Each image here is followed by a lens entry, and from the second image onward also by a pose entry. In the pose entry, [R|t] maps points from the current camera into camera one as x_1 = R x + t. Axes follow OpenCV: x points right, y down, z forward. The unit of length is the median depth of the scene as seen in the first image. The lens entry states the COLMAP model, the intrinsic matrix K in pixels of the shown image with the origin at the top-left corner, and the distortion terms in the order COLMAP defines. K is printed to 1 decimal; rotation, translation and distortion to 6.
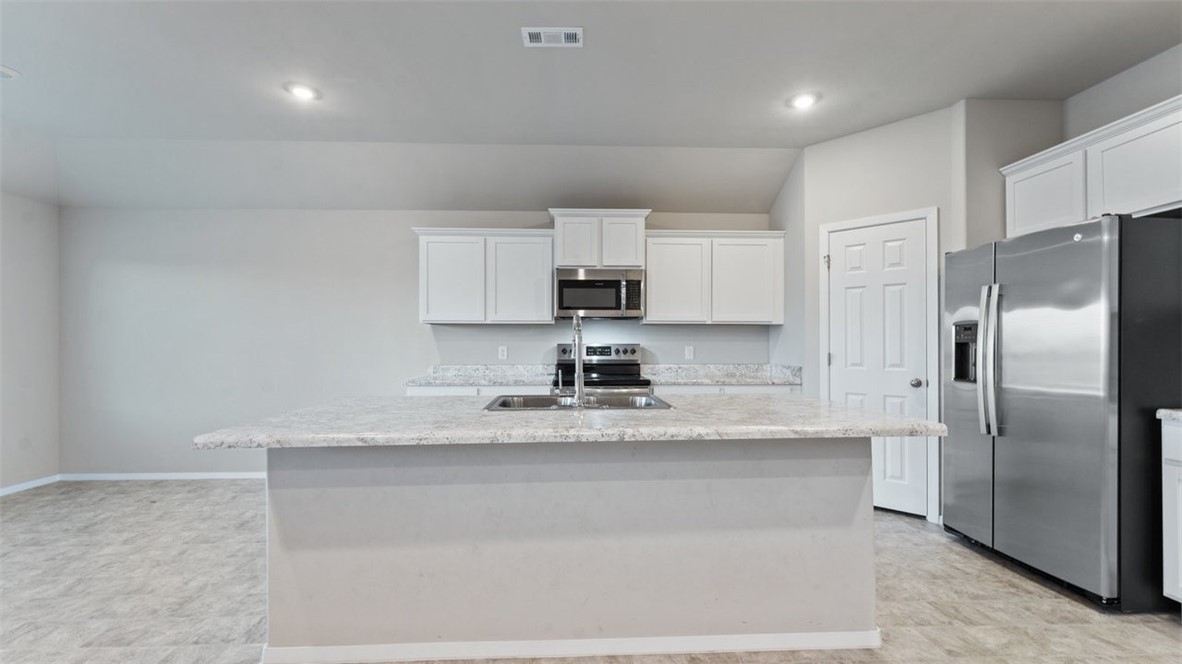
lens RADIAL K [[470.3, 0, 586.6], [0, 470.3, 342.7], [0, 0, 1]] dist [-0.006926, 0.001335]
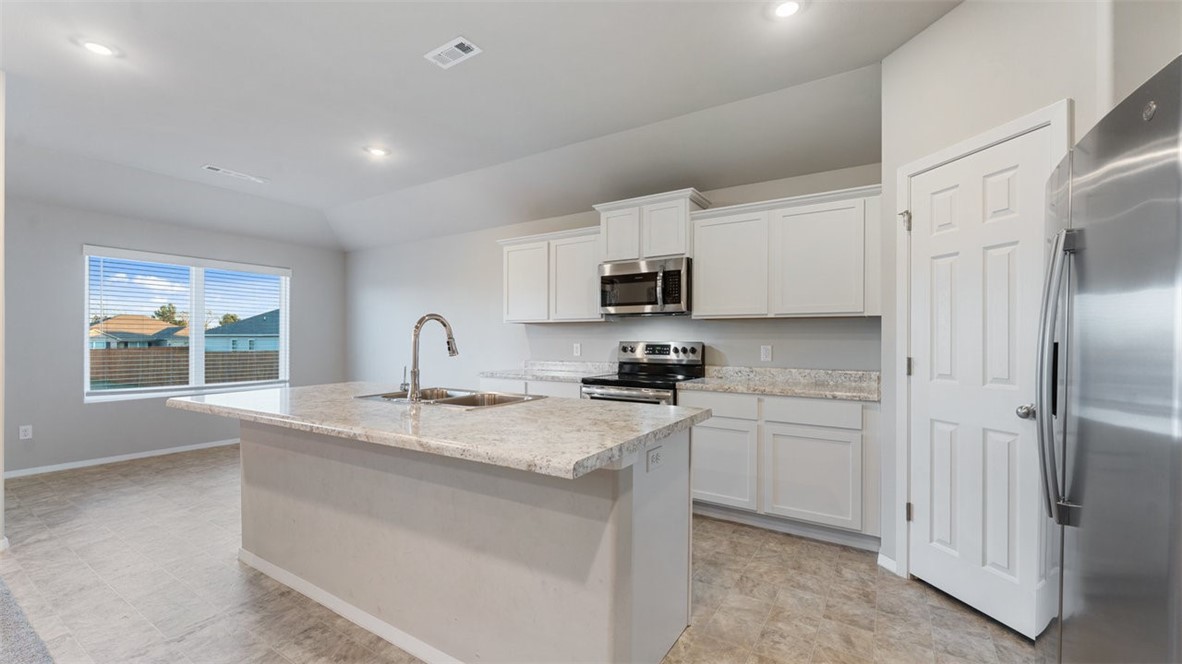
lens RADIAL K [[470.3, 0, 592.6], [0, 470.3, 339.1], [0, 0, 1]] dist [-0.006926, 0.001335]
pose [[0.828259, 0.001169, -0.560344, 0.496468], [-0.001678, 0.999999, -0.000394, -0.002843], [0.560343, 0.001267, 0.828260, 0.186908]]
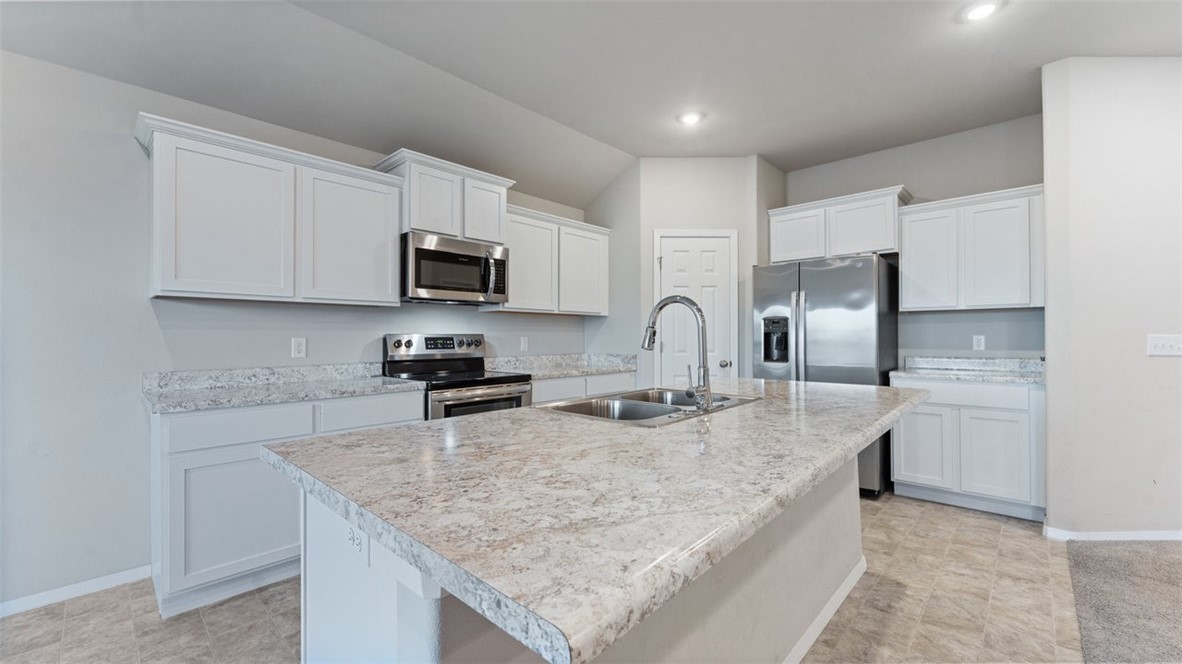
lens RADIAL K [[470.3, 0, 584.6], [0, 470.3, 329.1], [0, 0, 1]] dist [-0.006926, 0.001335]
pose [[0.712833, 0.006504, 0.701304, -0.405224], [0.000636, 0.999951, -0.009921, 0.002205], [-0.701334, 0.007518, 0.712793, 0.298967]]
